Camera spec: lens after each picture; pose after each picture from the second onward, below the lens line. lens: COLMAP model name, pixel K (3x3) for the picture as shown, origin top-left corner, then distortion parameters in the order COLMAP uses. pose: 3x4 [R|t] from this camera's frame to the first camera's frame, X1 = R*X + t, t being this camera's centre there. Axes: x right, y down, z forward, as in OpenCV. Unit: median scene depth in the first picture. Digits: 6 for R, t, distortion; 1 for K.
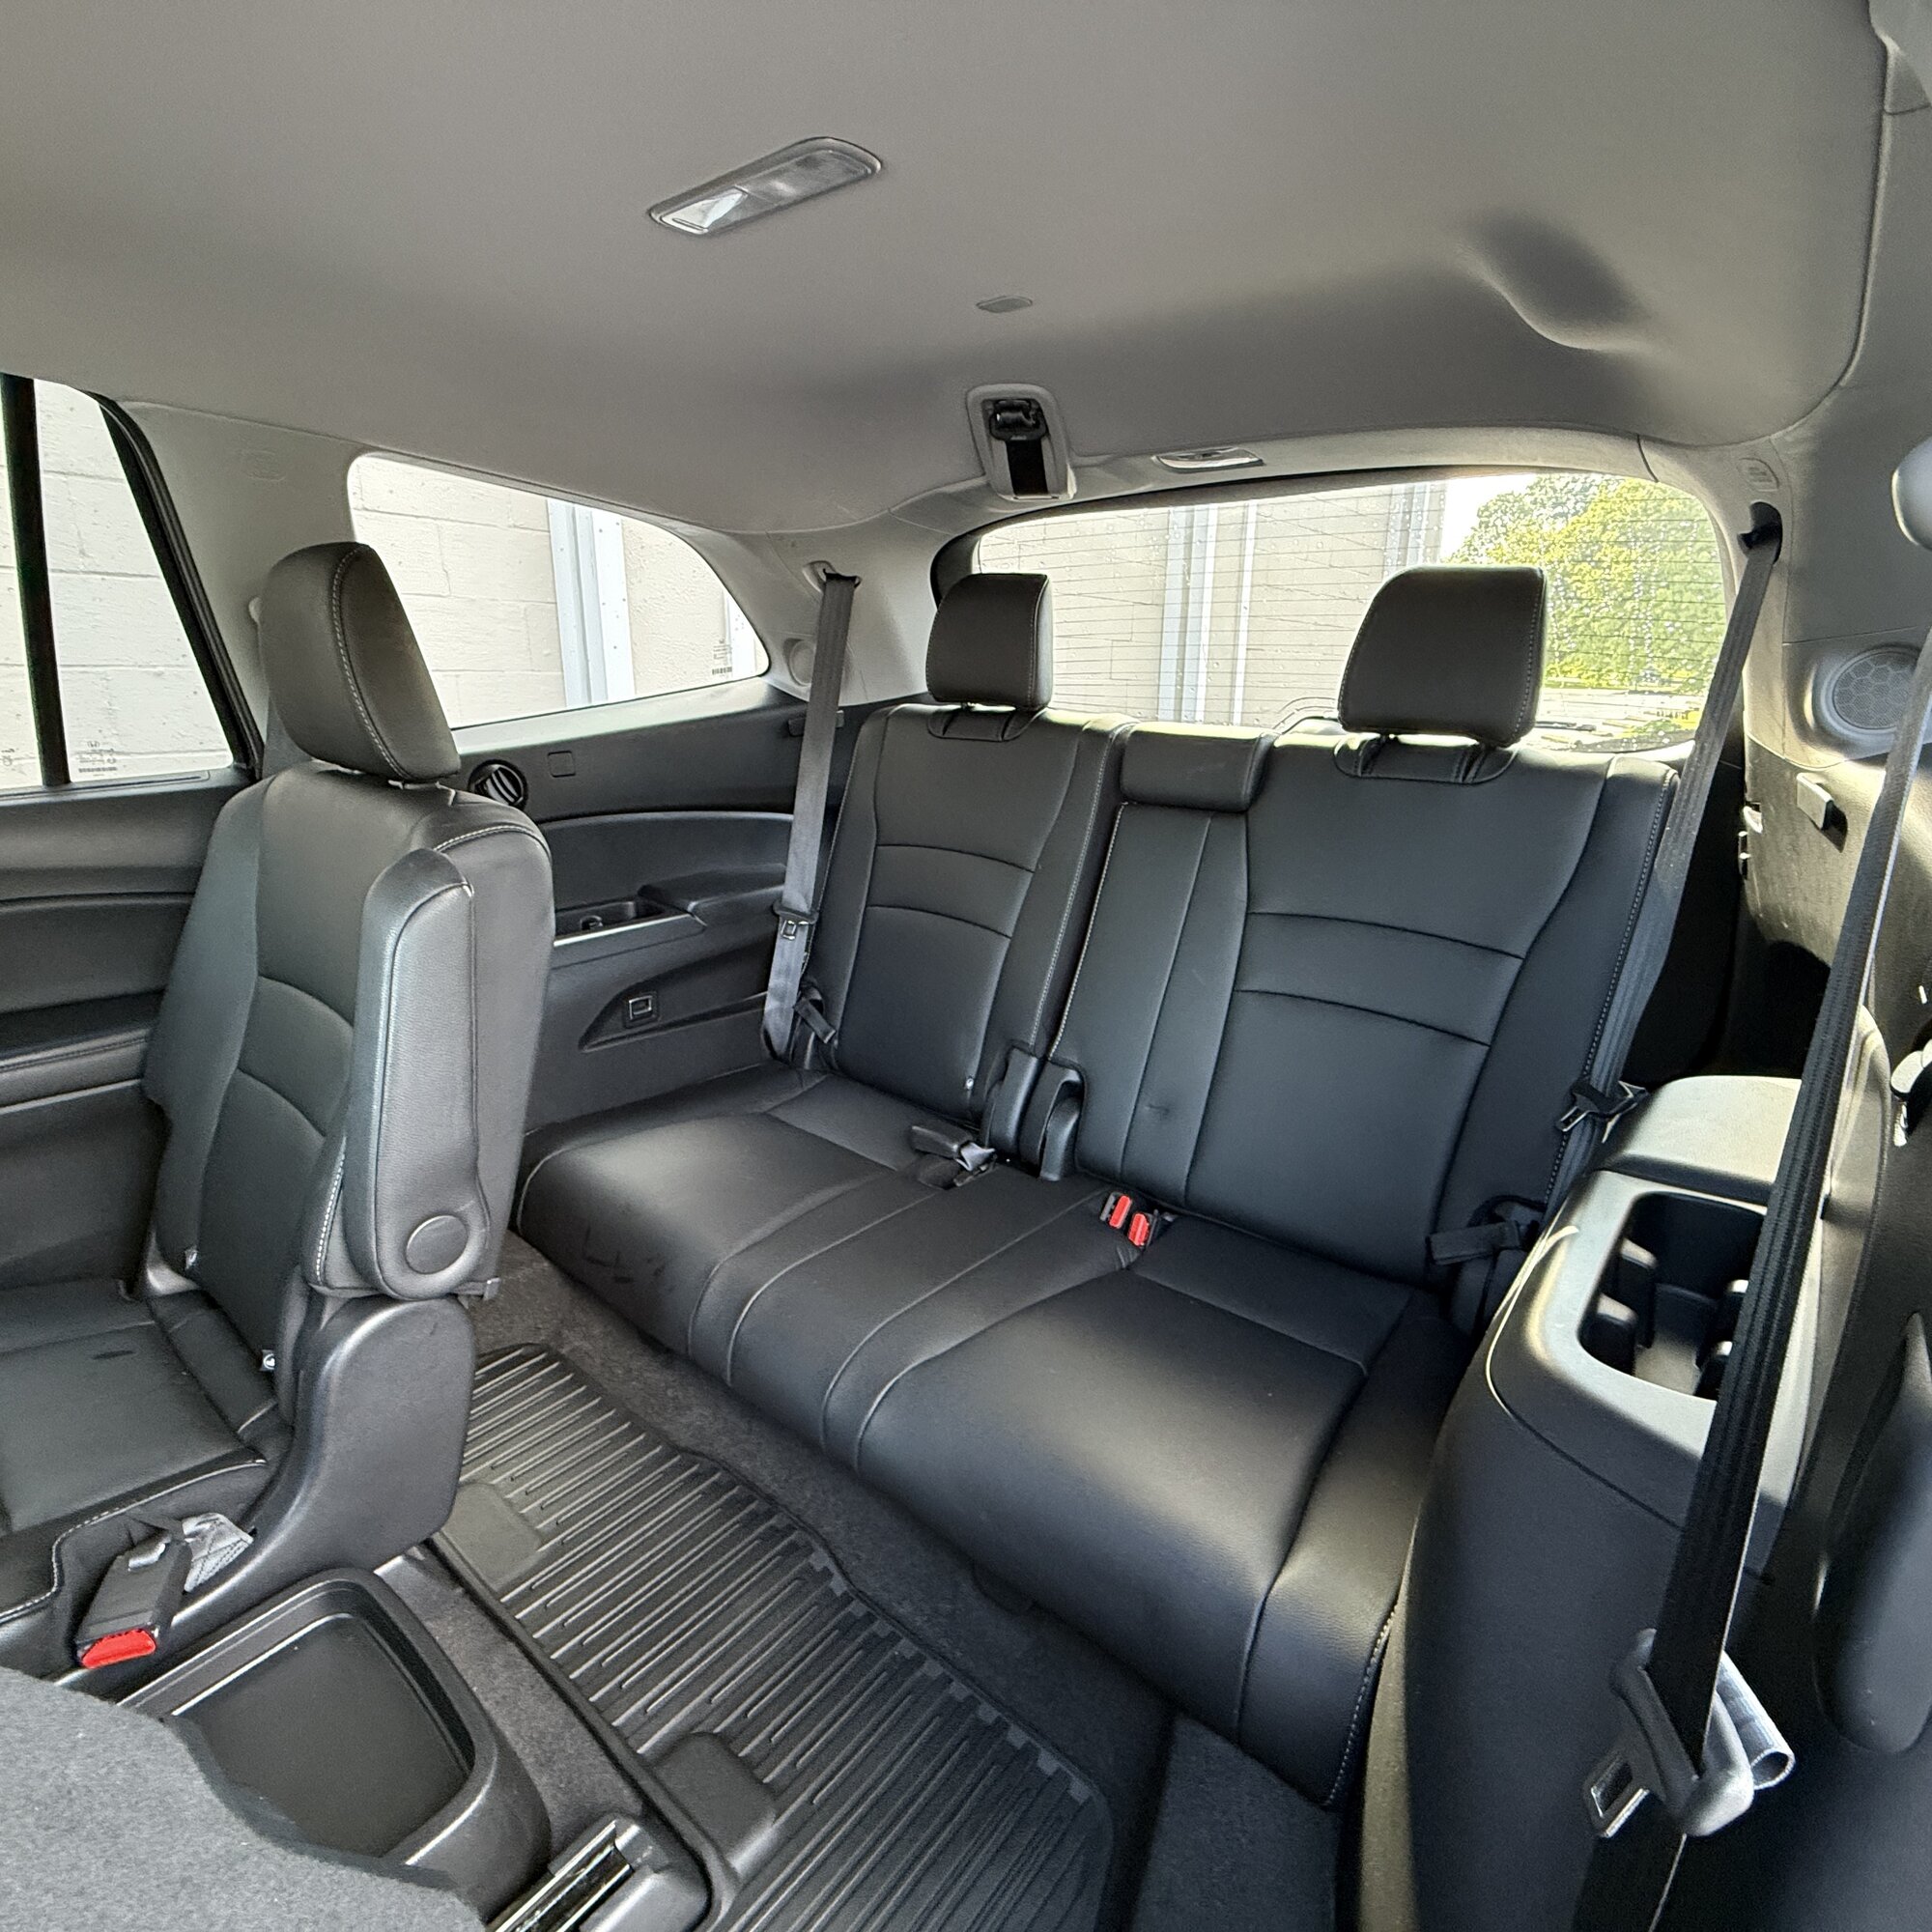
lens RADIAL K [[1026.6, 0, 970.9], [0, 1026.6, 975.7], [0, 0, 1]] dist [0.000219, 0.000548]
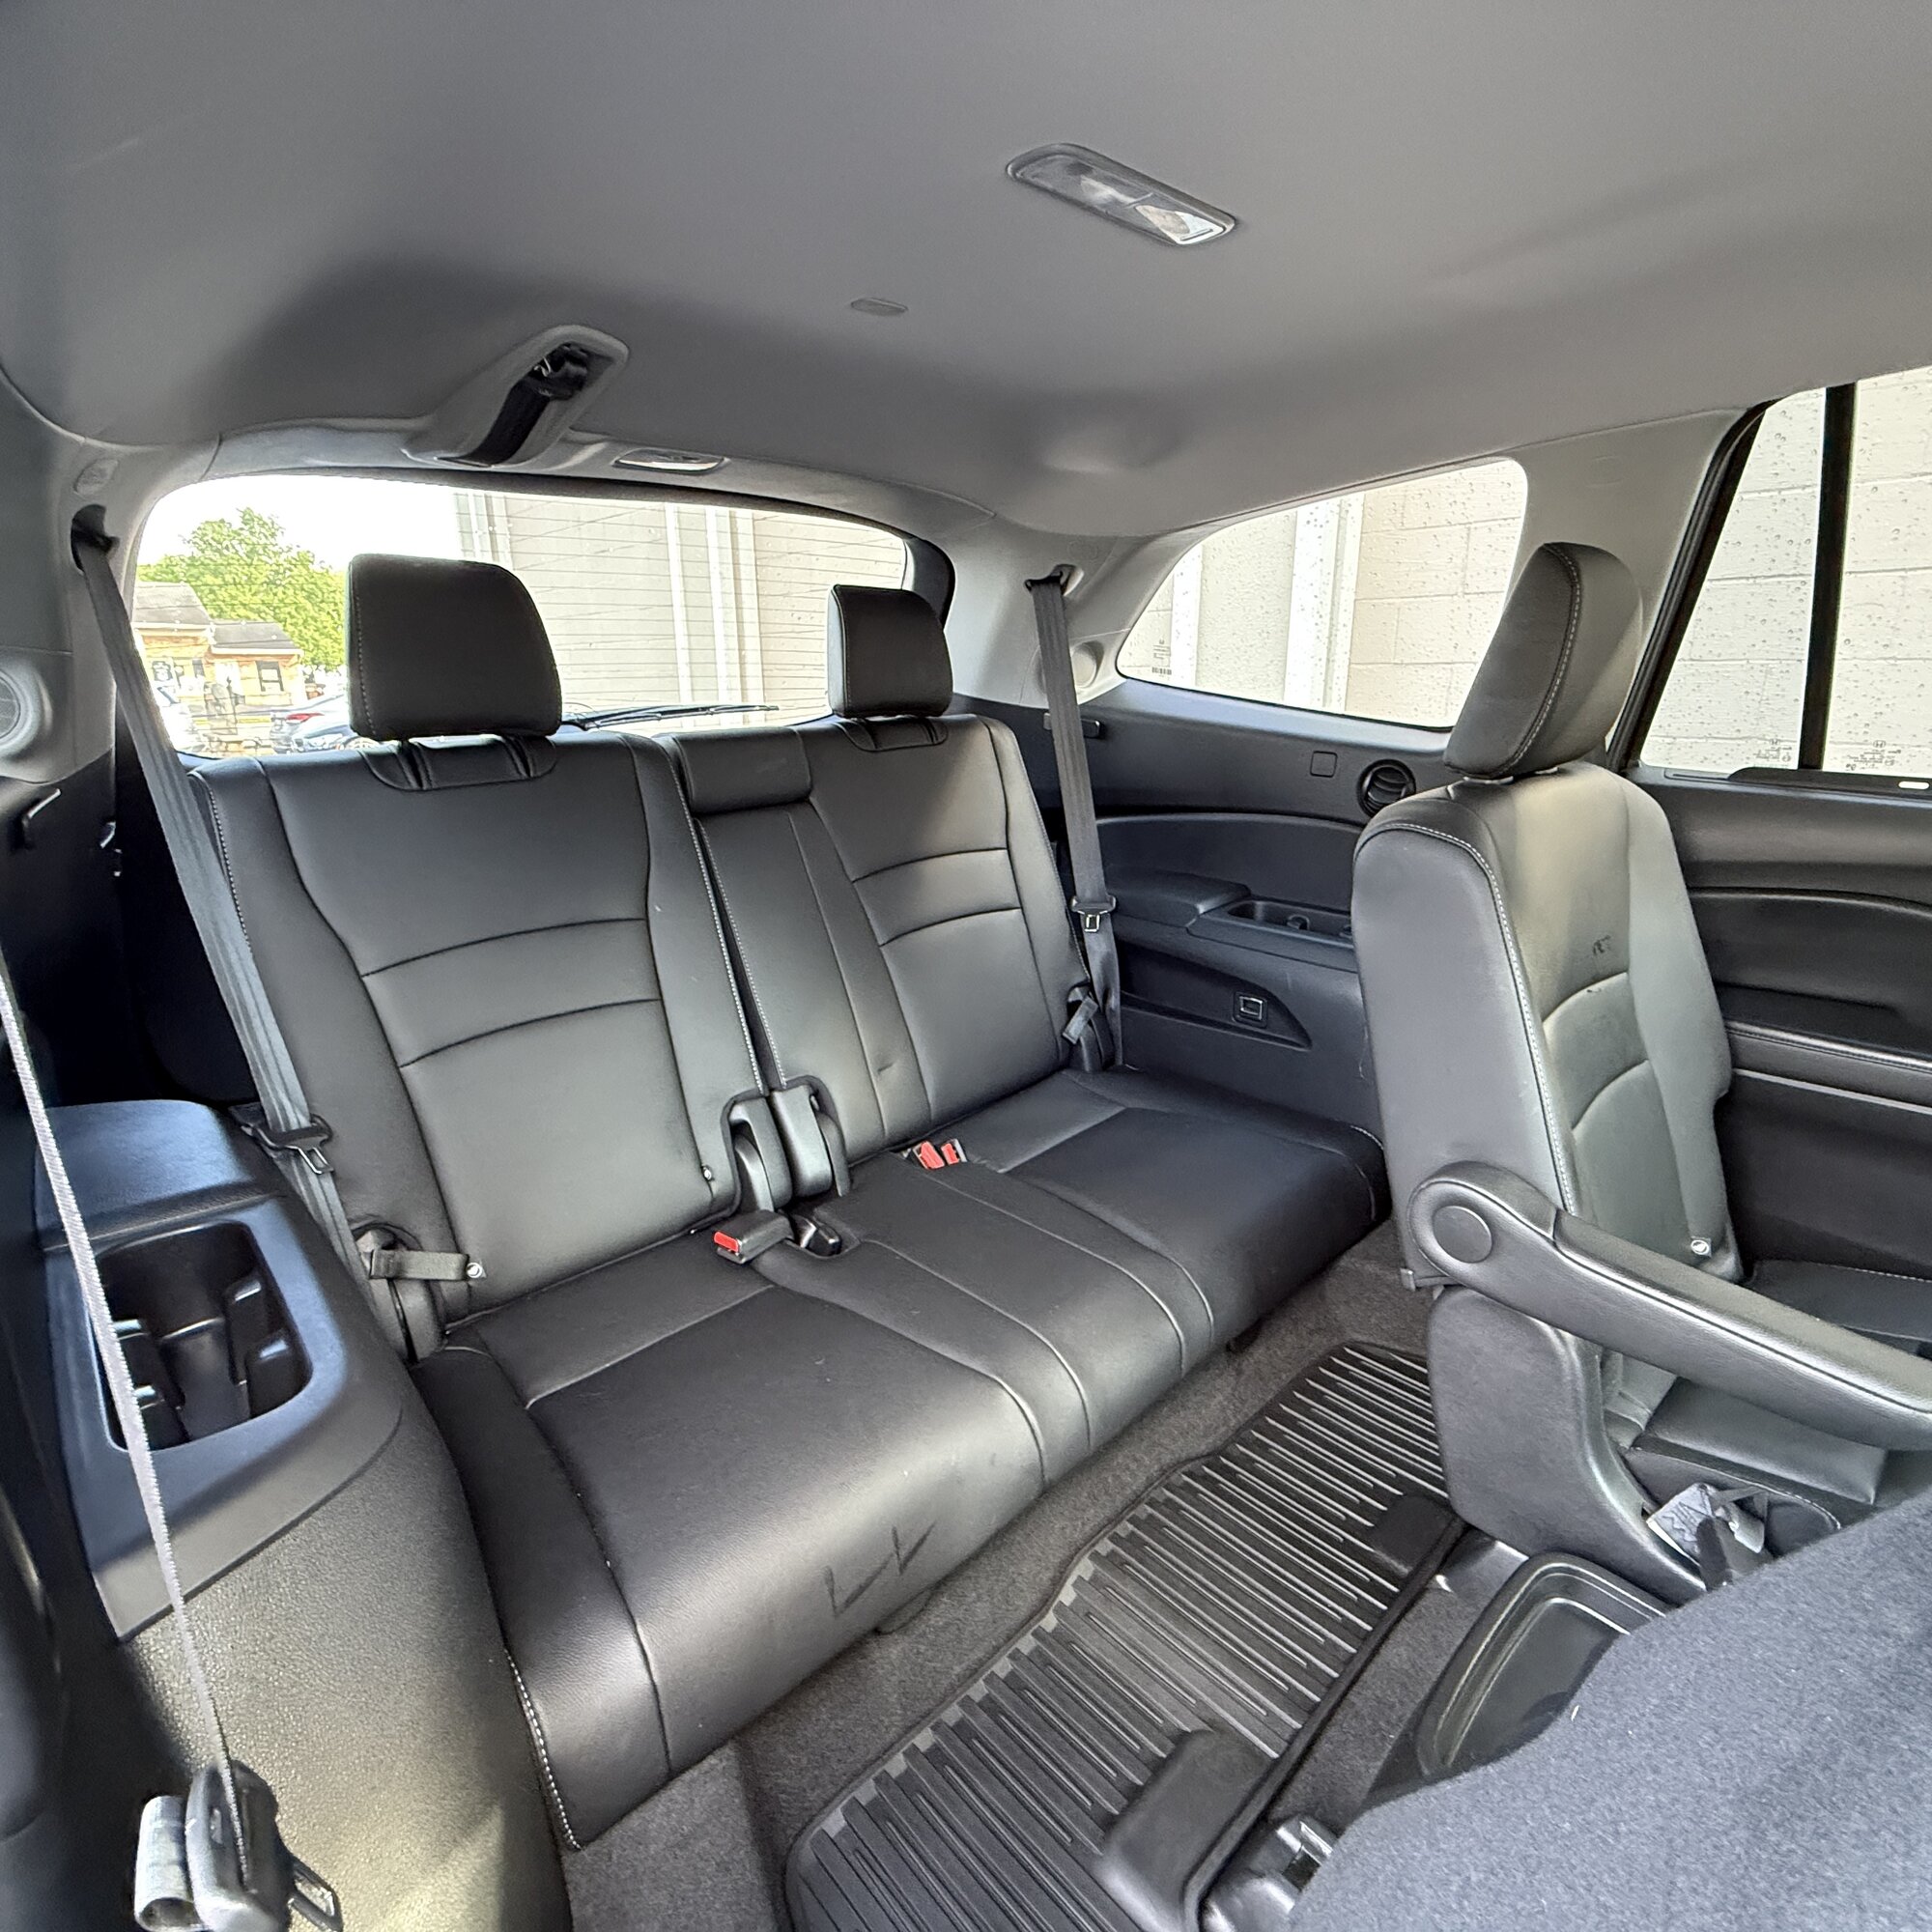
lens RADIAL K [[1026.6, 0, 976.9], [0, 1026.6, 958.7], [0, 0, 1]] dist [0.000219, 0.000548]
pose [[0.112588, -0.313047, 0.943041, -0.829269], [0.314159, 0.911605, 0.265105, -0.244074], [-0.942671, 0.266417, 0.200982, 0.677015]]
